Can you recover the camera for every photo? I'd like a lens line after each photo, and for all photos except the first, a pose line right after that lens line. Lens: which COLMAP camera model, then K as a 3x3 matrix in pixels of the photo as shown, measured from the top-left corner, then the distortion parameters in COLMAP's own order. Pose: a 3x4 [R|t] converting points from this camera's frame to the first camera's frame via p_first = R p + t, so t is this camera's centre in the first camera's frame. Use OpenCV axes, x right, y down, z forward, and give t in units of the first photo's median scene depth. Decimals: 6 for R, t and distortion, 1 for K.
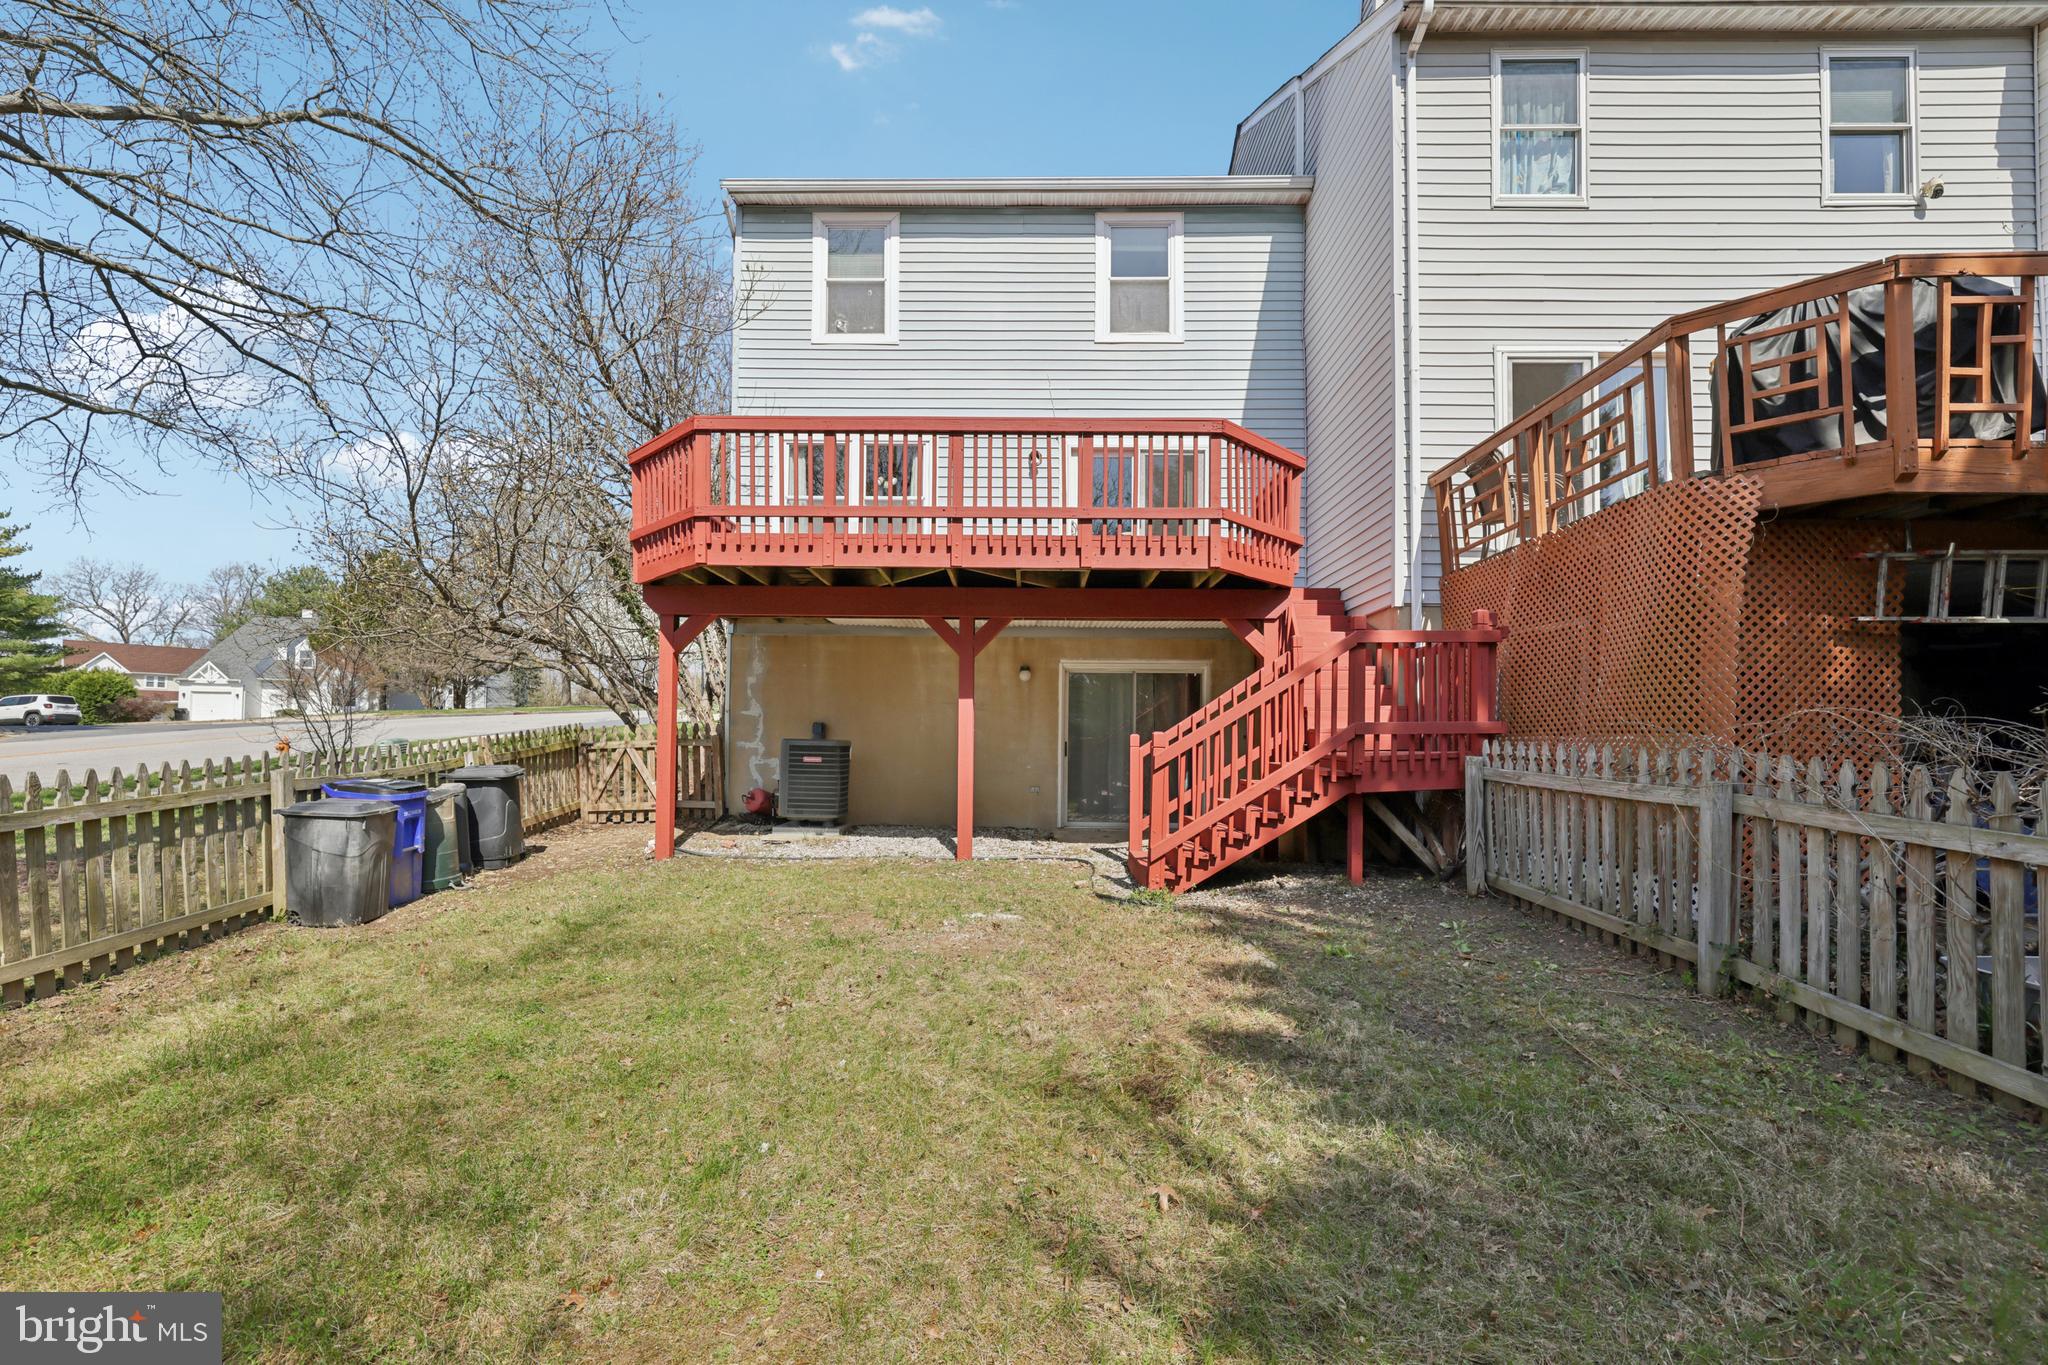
lens RADIAL K [[877.7, 0, 1024.6], [0, 877.7, 726.2], [0, 0, 1]] dist [-0.000345, 0.000070]
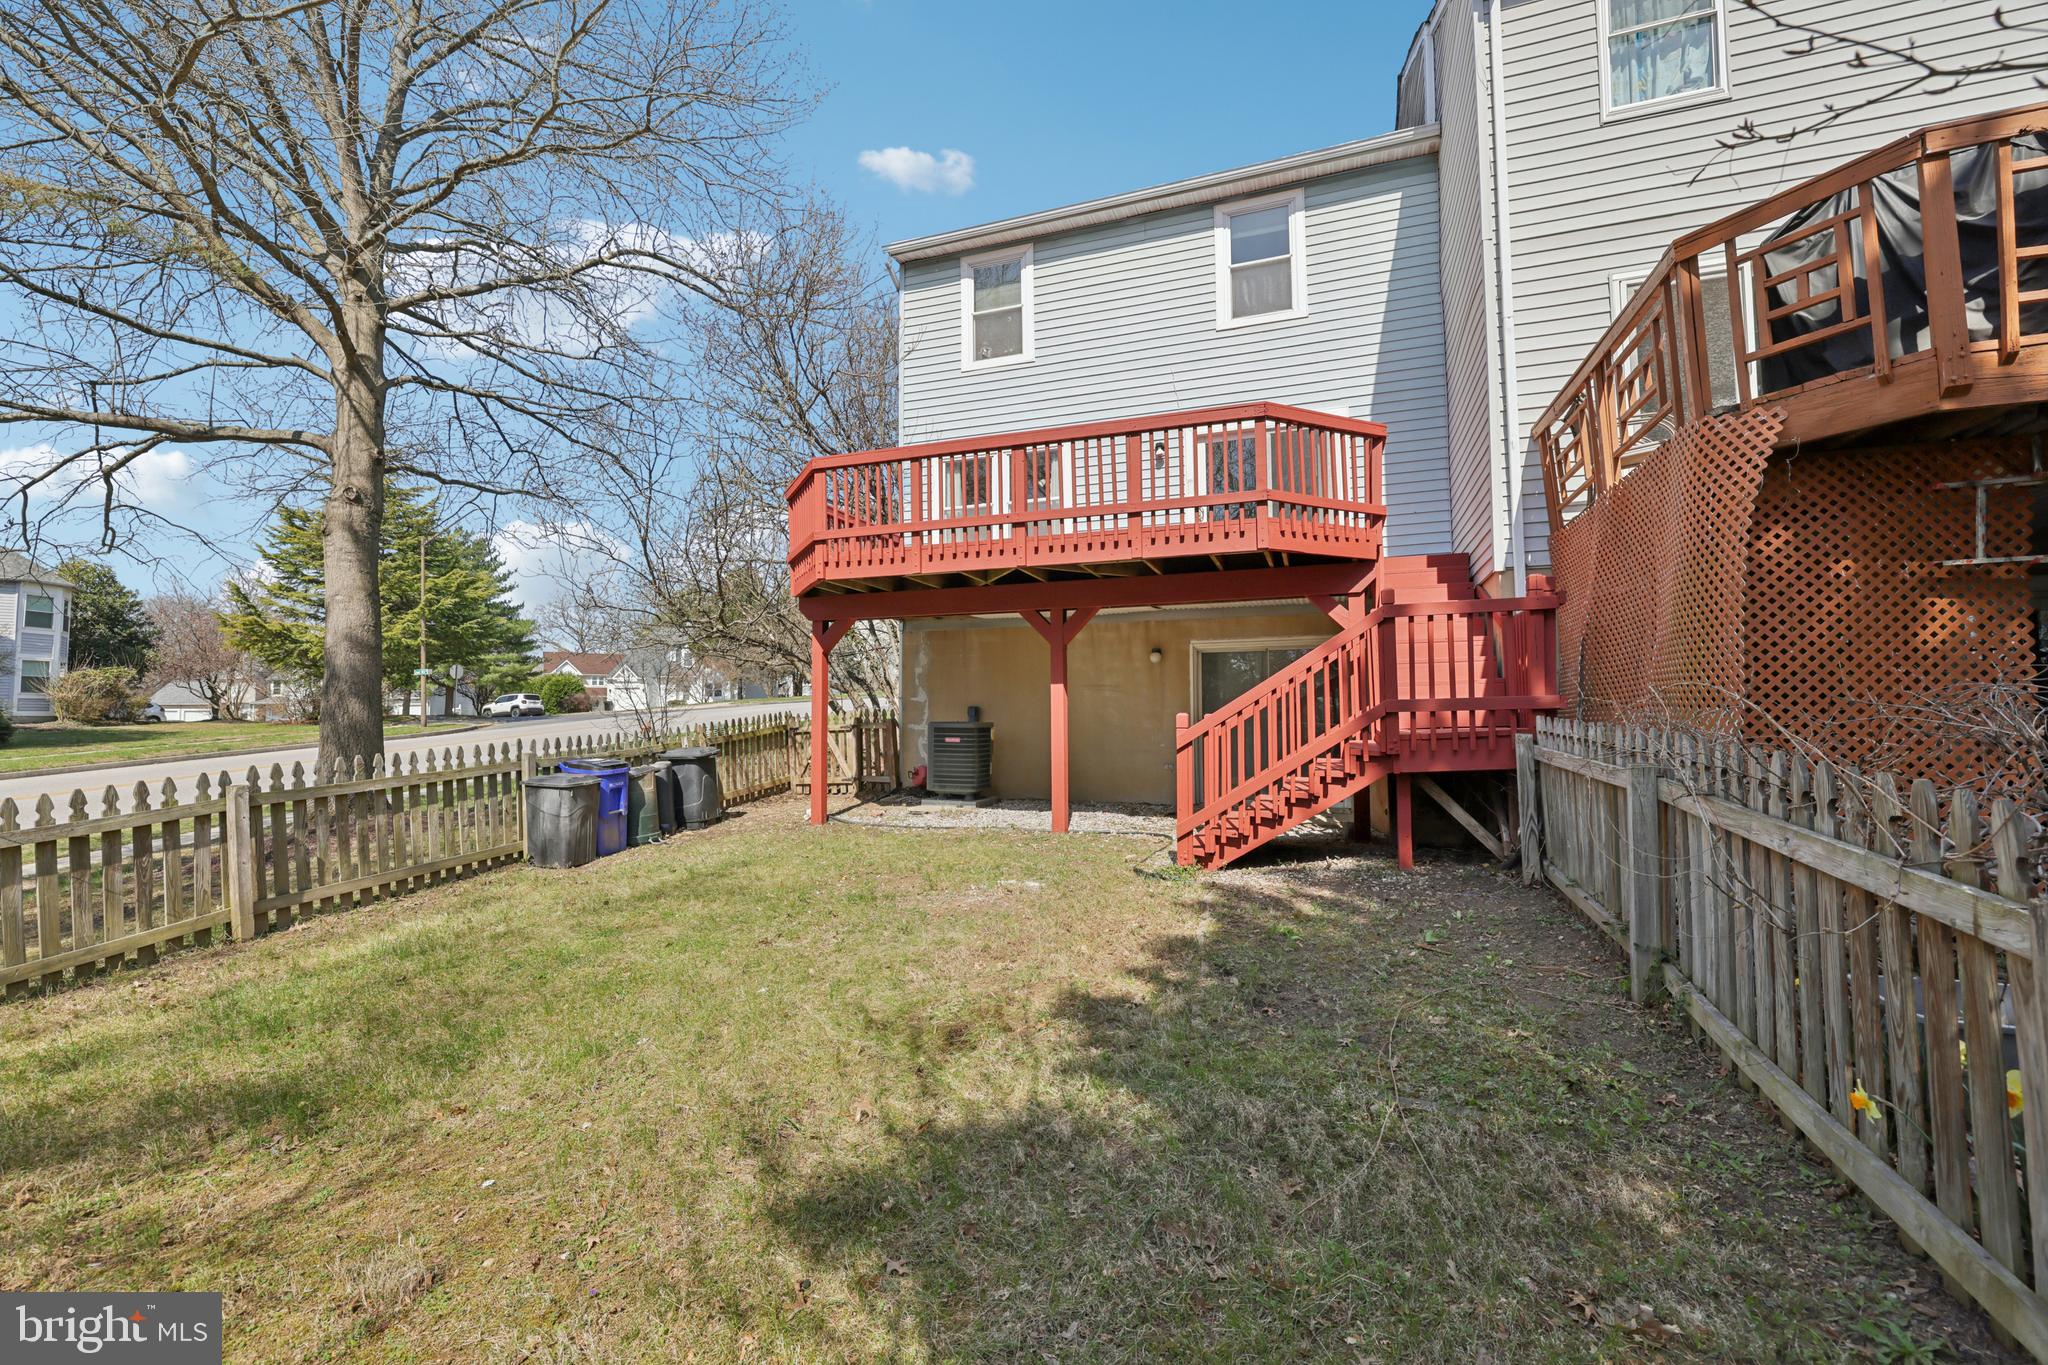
lens RADIAL K [[855.2, 0, 1024.0], [0, 855.2, 682.5], [0, 0, 1]] dist [0.000733, 0.000077]
pose [[0.946402, -0.029045, -0.321684, 0.230968], [0.021507, 0.999405, -0.026963, -0.004998], [0.322276, 0.018599, 0.946463, -0.015916]]
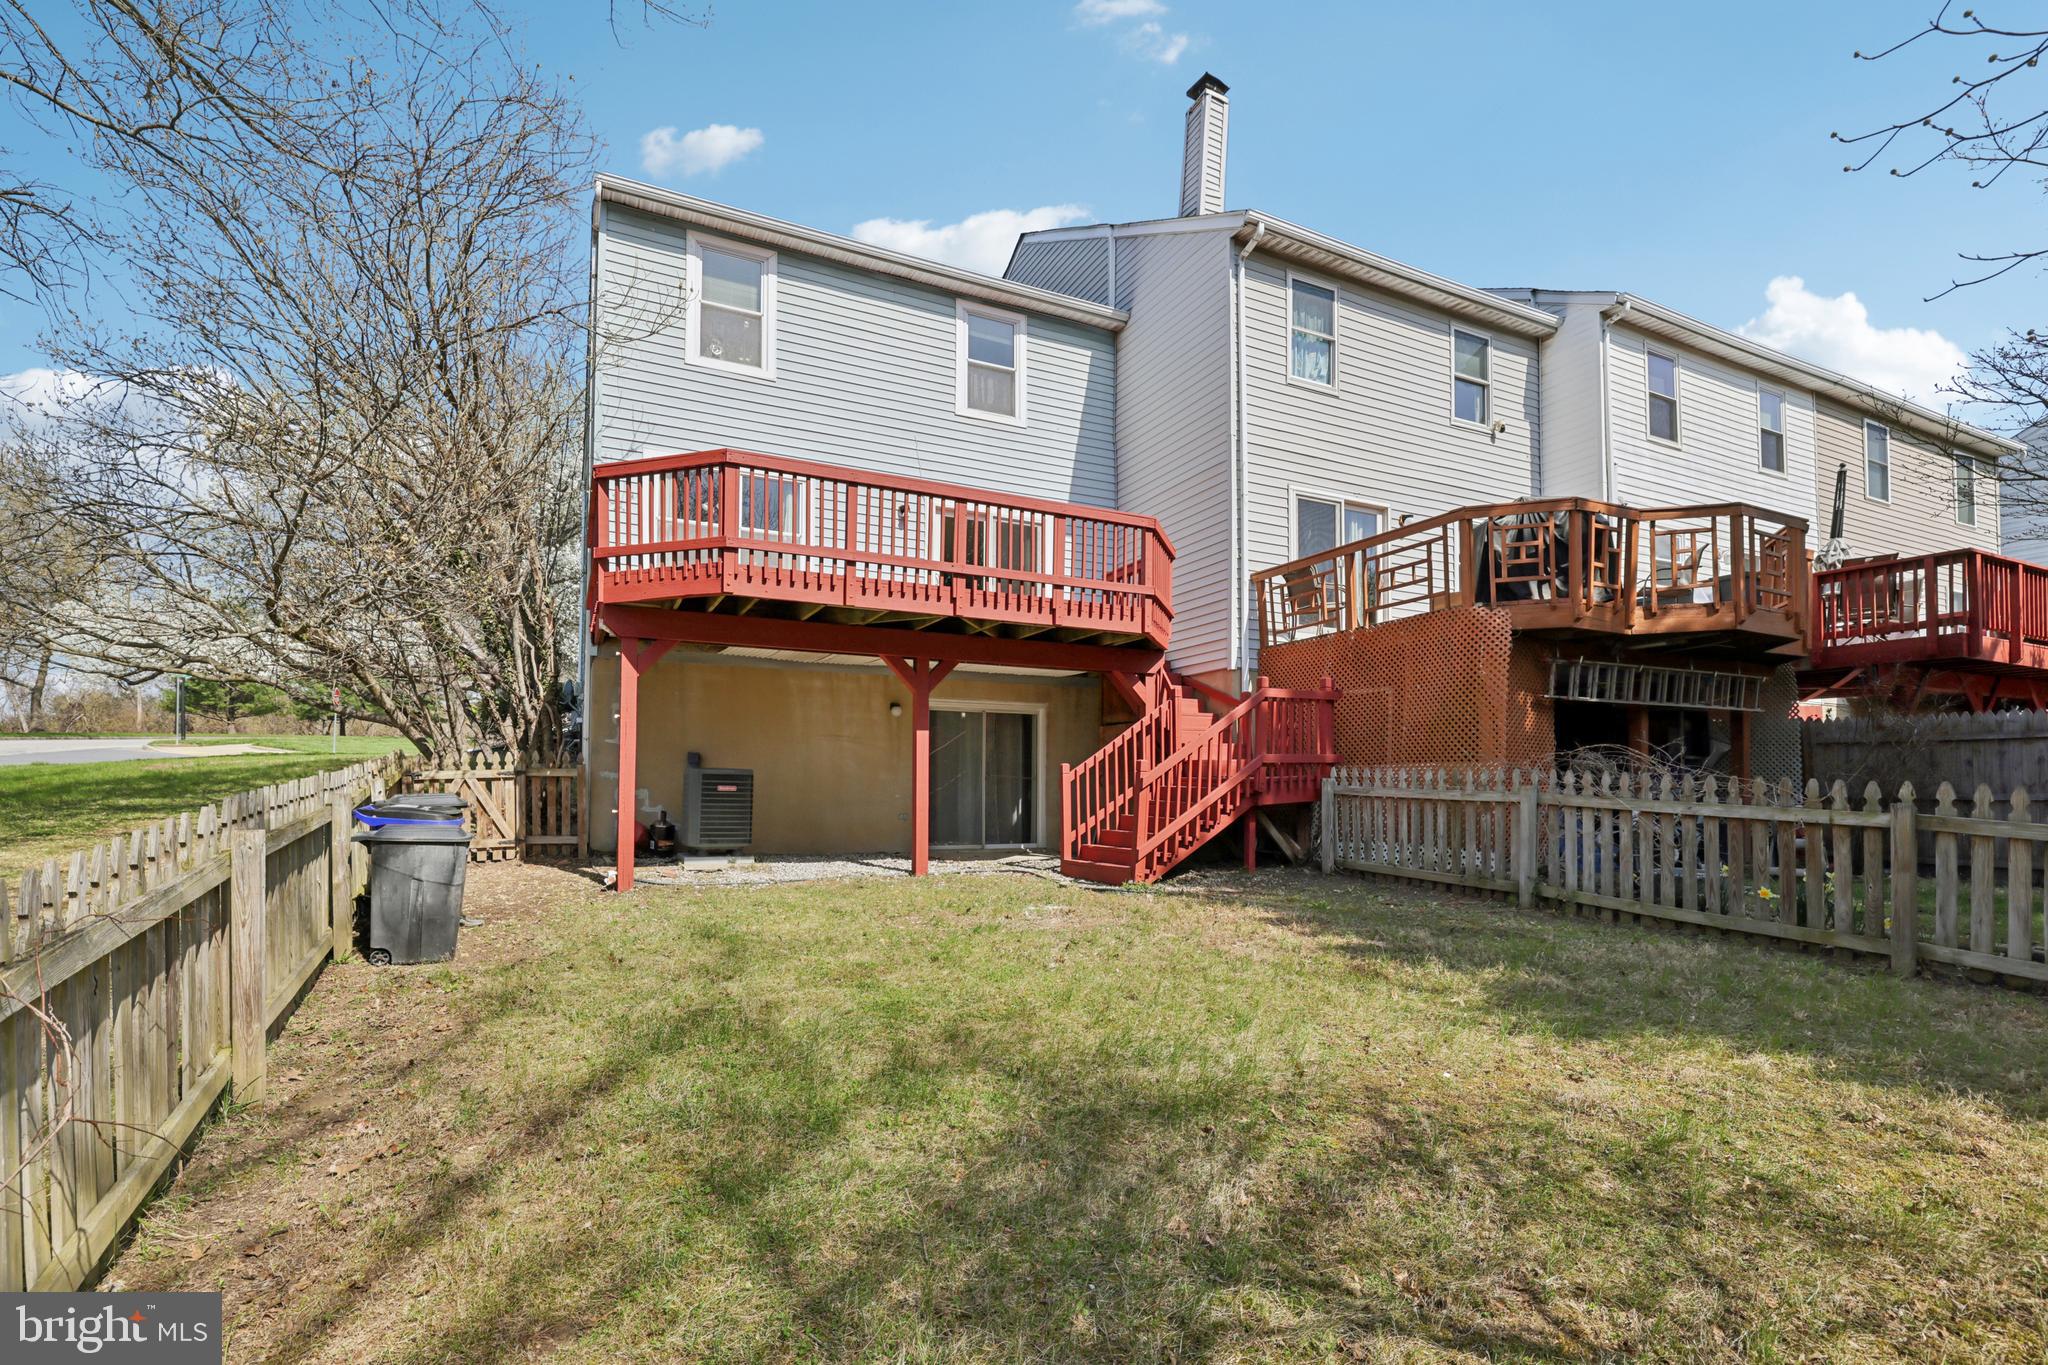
lens RADIAL K [[900.0, 0, 1029.5], [0, 900.0, 768.8], [0, 0, 1]] dist [-0.001075, -0.000093]
pose [[0.894851, 0.004274, 0.446344, -0.448277], [-0.004751, 0.999989, -0.000051, 0.016026], [-0.446339, -0.002075, 0.894862, -0.084461]]
